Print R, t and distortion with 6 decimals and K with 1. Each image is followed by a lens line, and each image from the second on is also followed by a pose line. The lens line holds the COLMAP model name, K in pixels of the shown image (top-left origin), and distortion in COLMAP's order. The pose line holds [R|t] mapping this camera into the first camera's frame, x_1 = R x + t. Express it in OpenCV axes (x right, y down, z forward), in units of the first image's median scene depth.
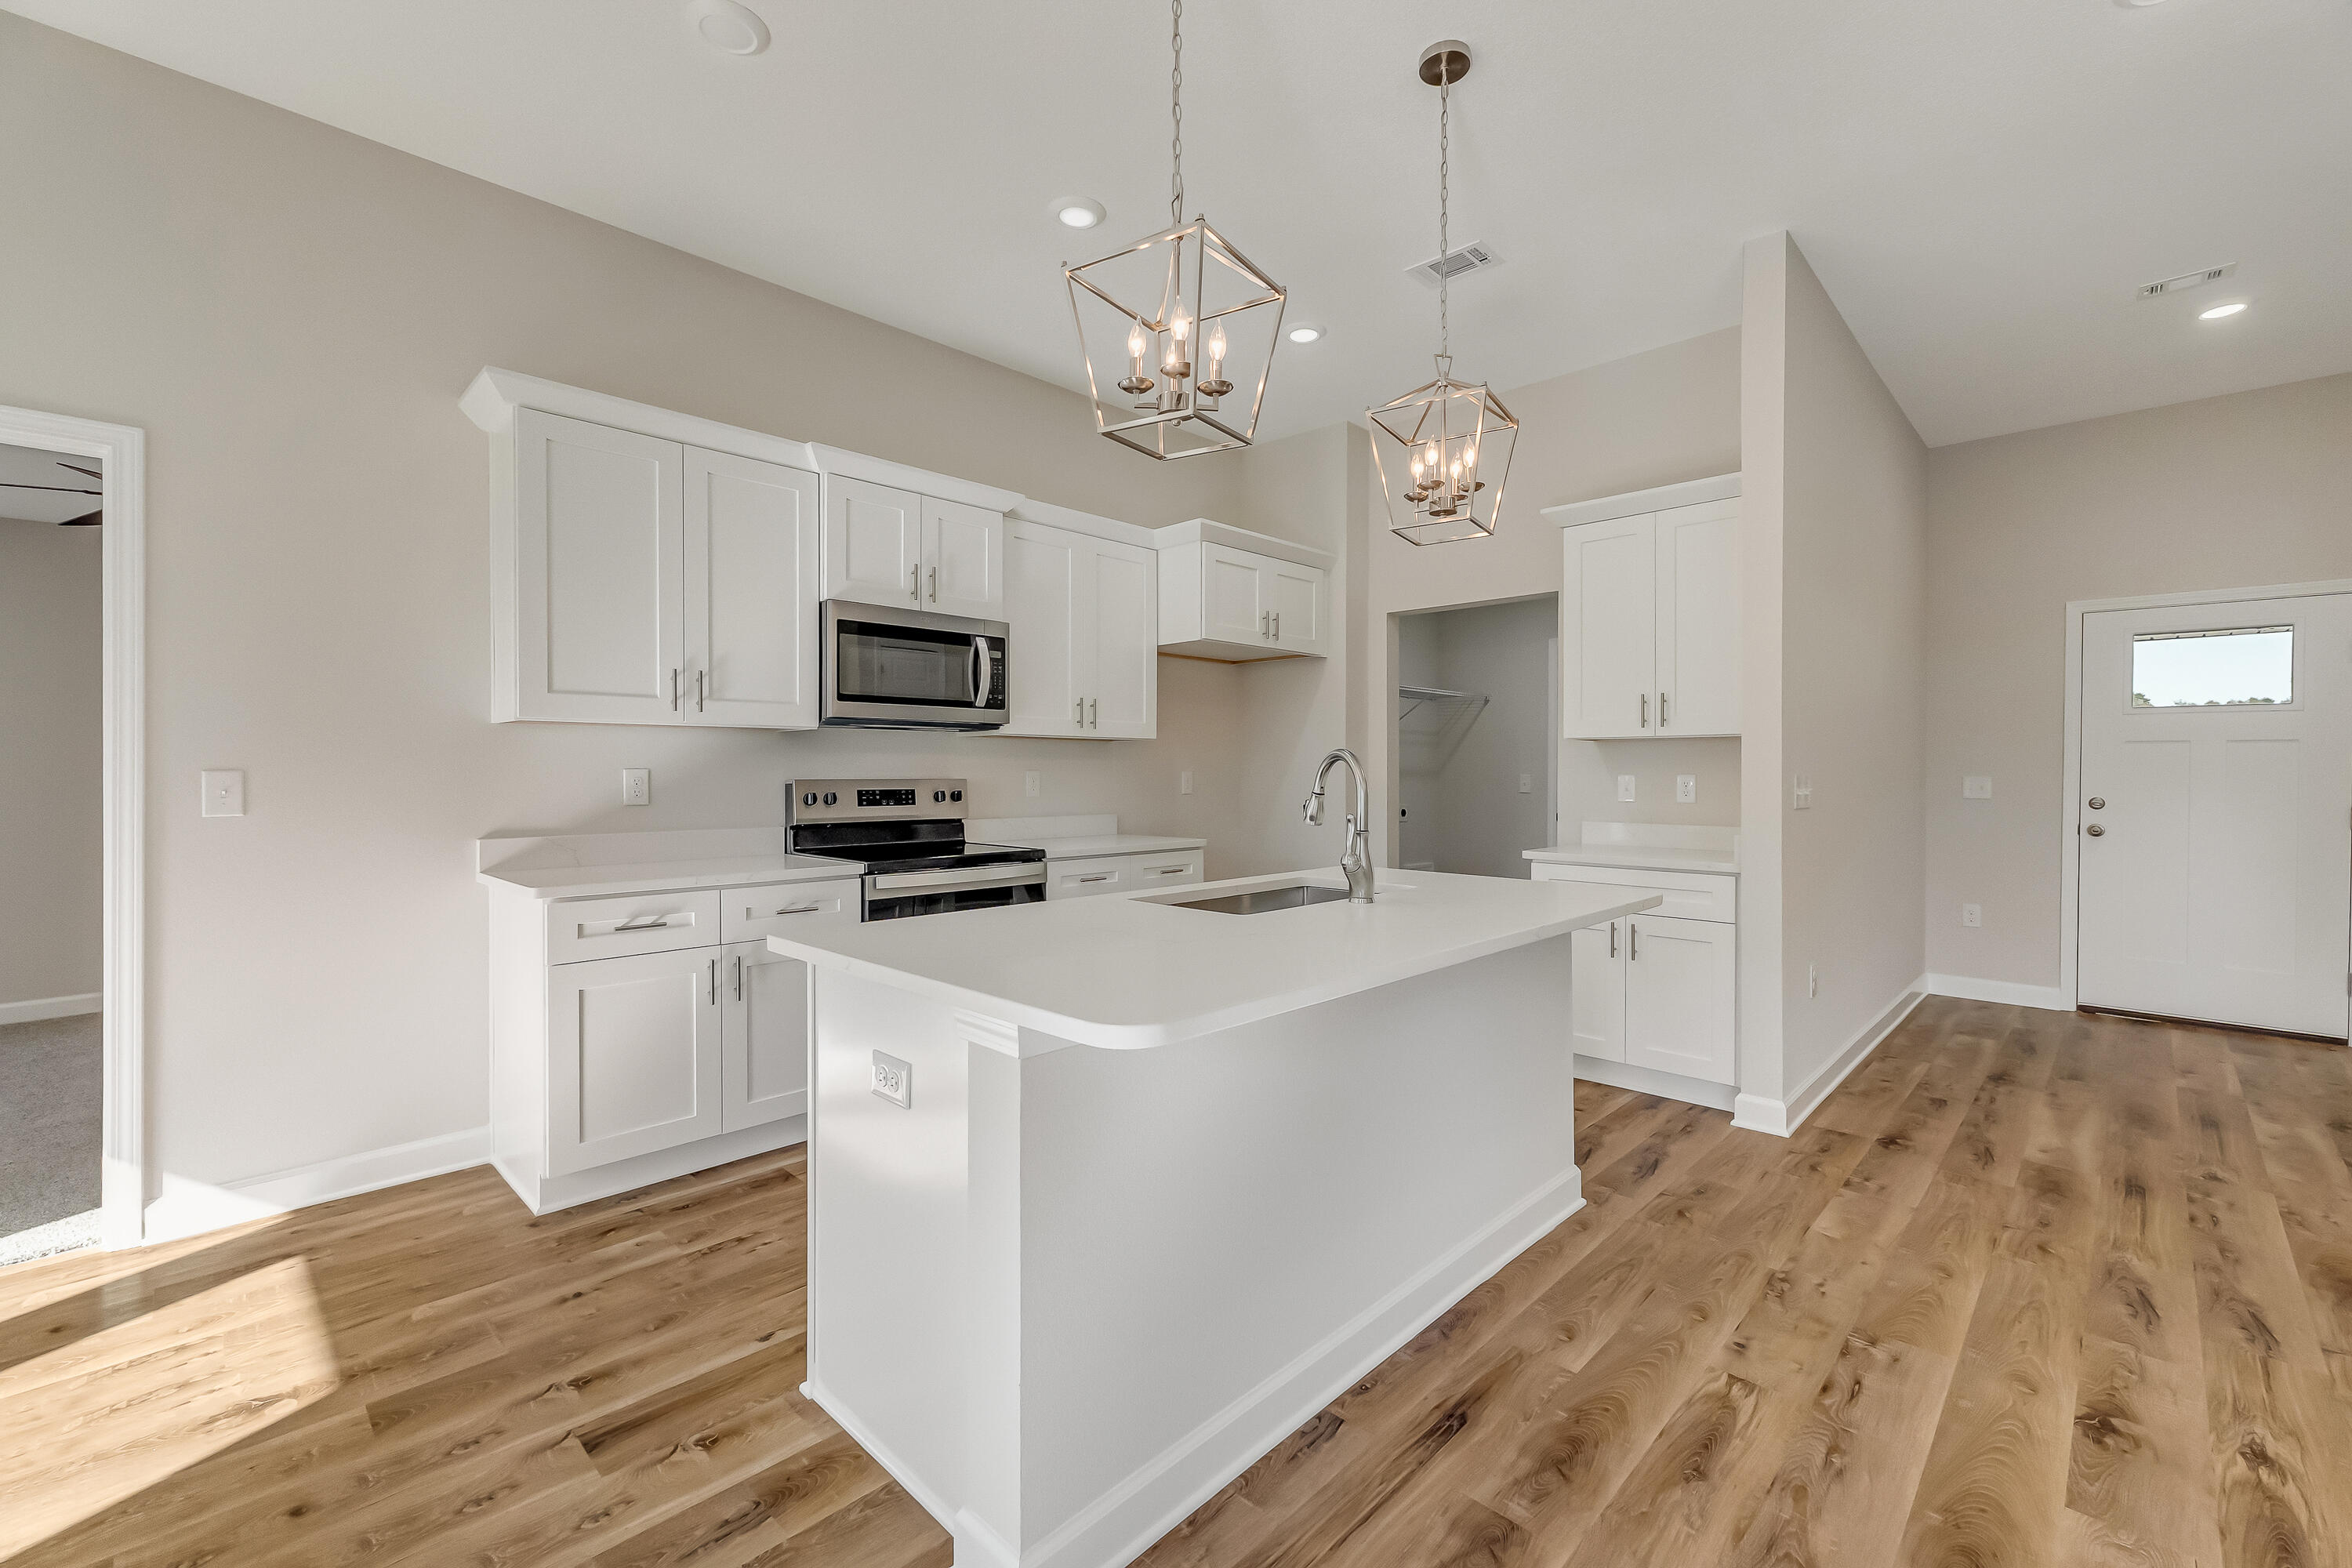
lens RADIAL K [[988.7, 0, 1171.5], [0, 988.7, 771.9], [0, 0, 1]] dist [0.008364, -0.001171]
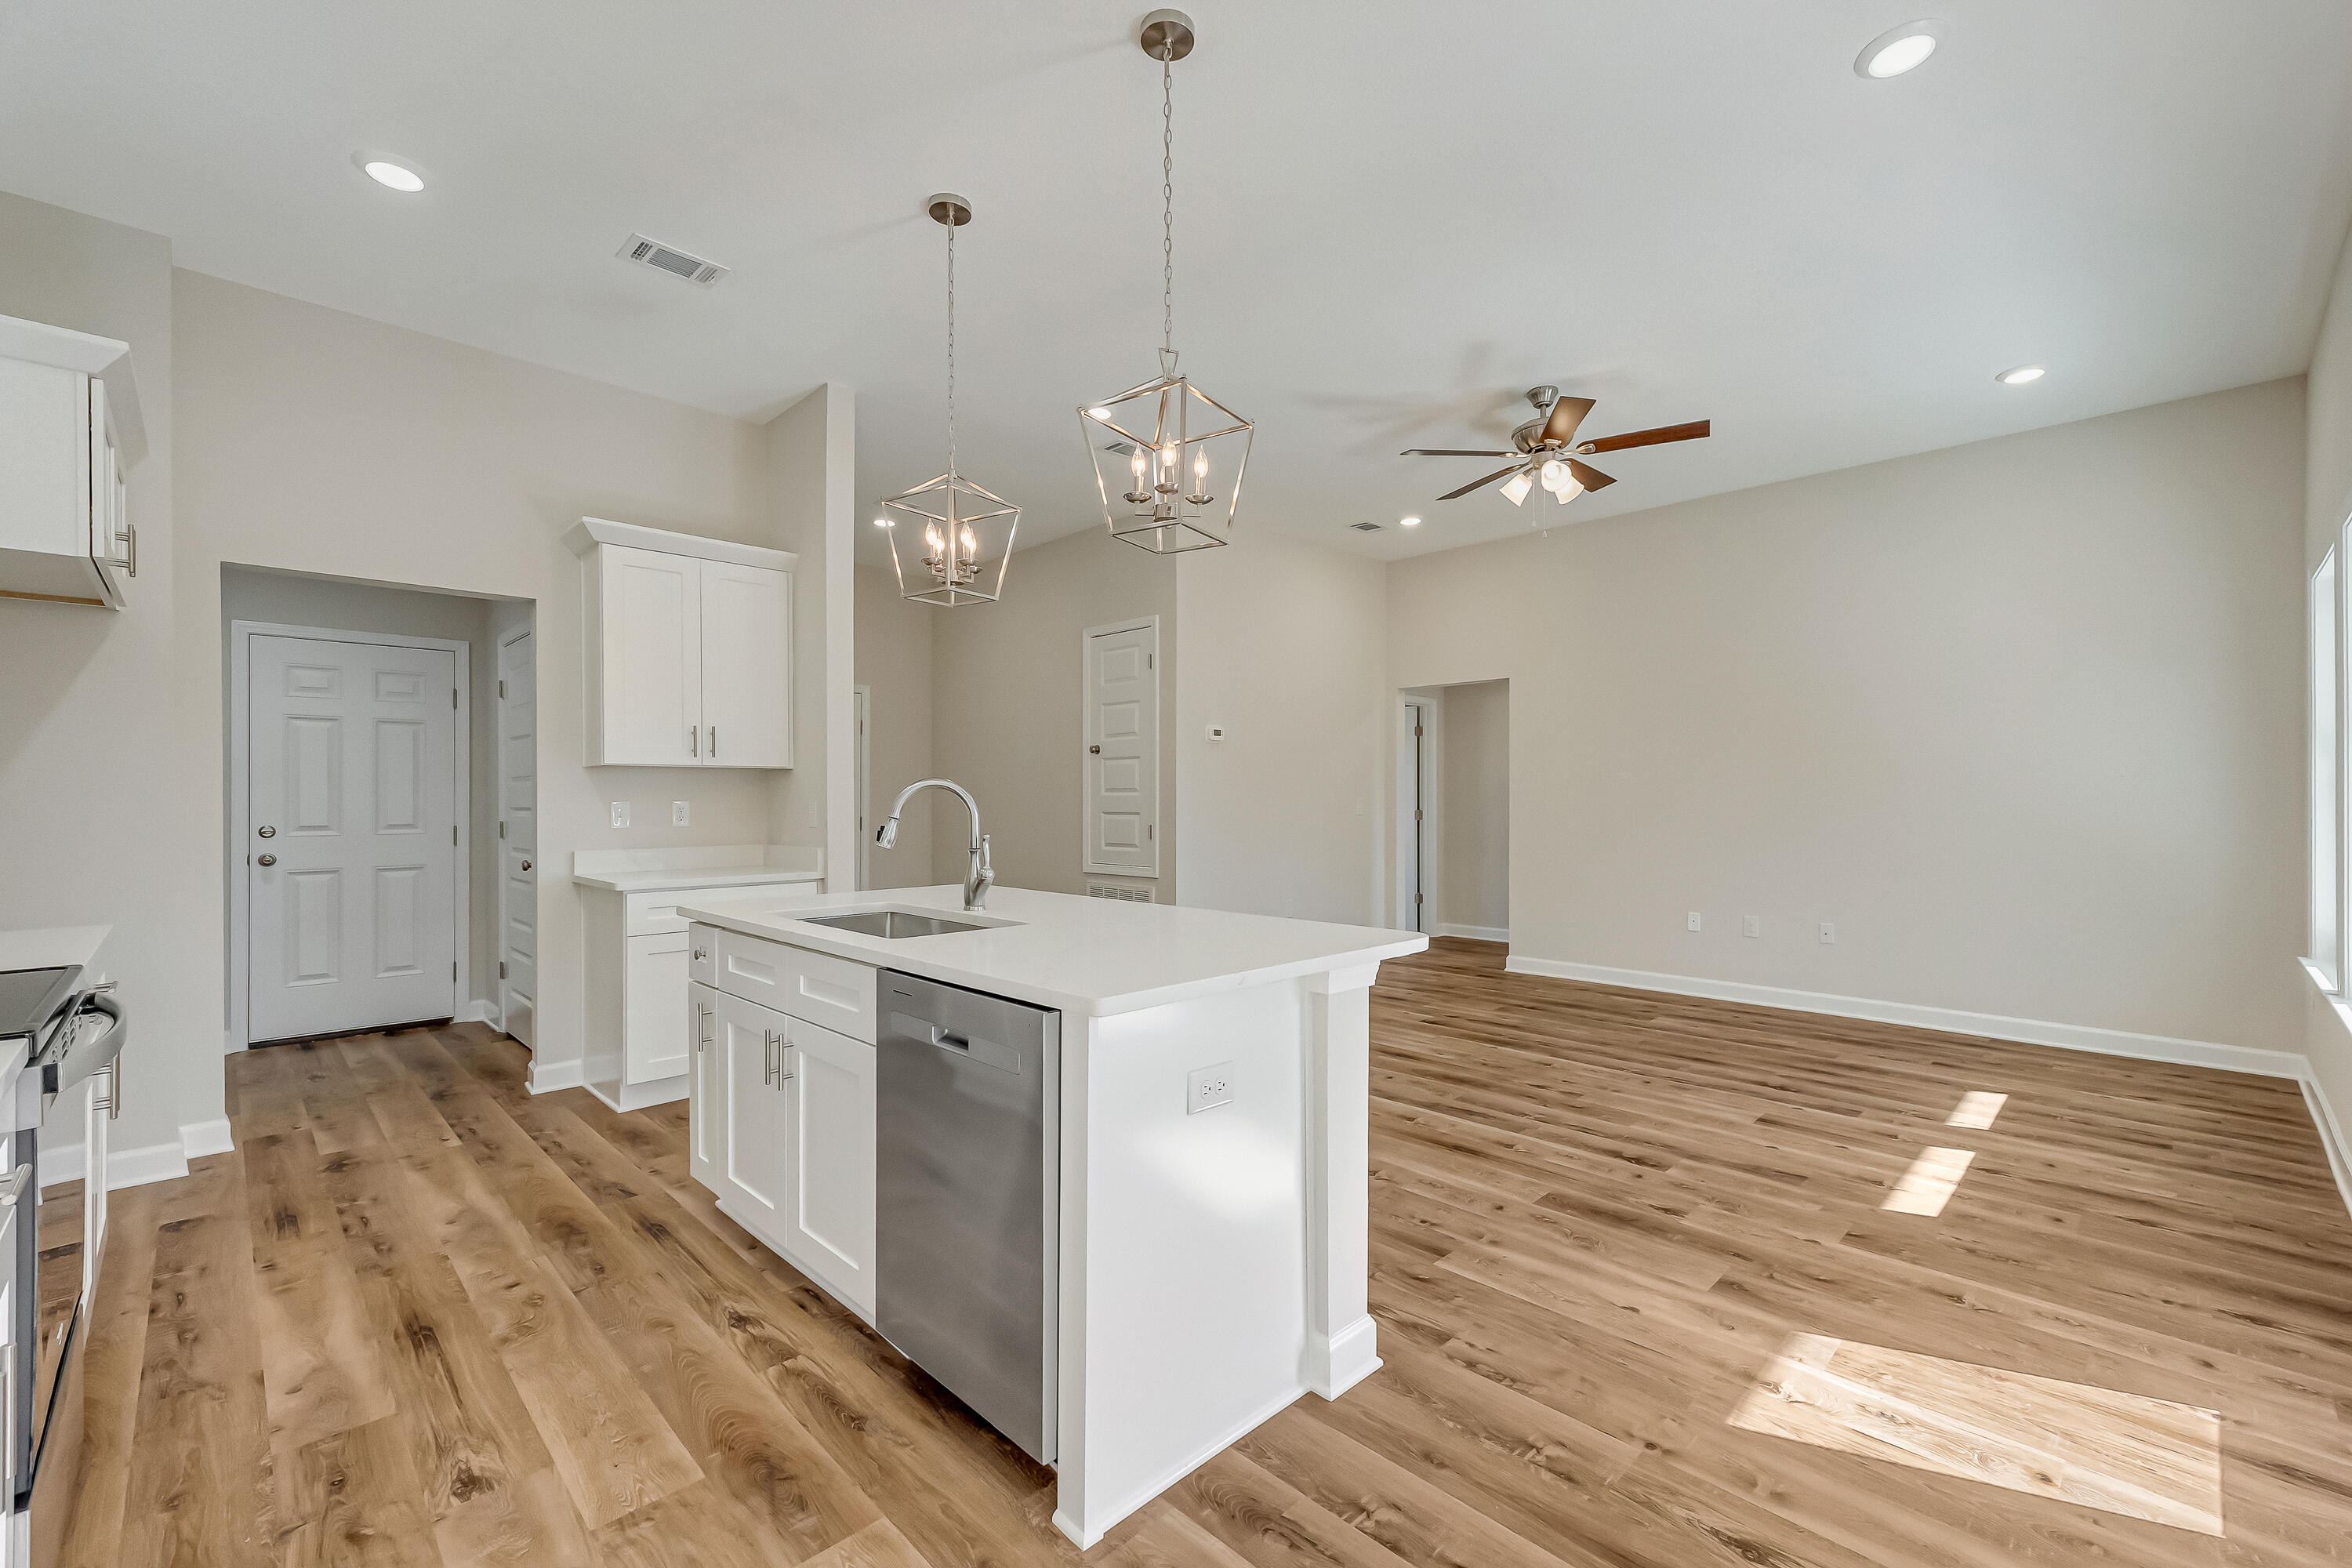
lens RADIAL K [[988.7, 0, 1197.7], [0, 988.7, 796.4], [0, 0, 1]] dist [0.008364, -0.001171]
pose [[0.013229, -0.003996, 0.999905, -0.702933], [0.007064, 0.999967, 0.003903, -0.002570], [-0.999888, 0.007012, 0.013256, 0.523864]]
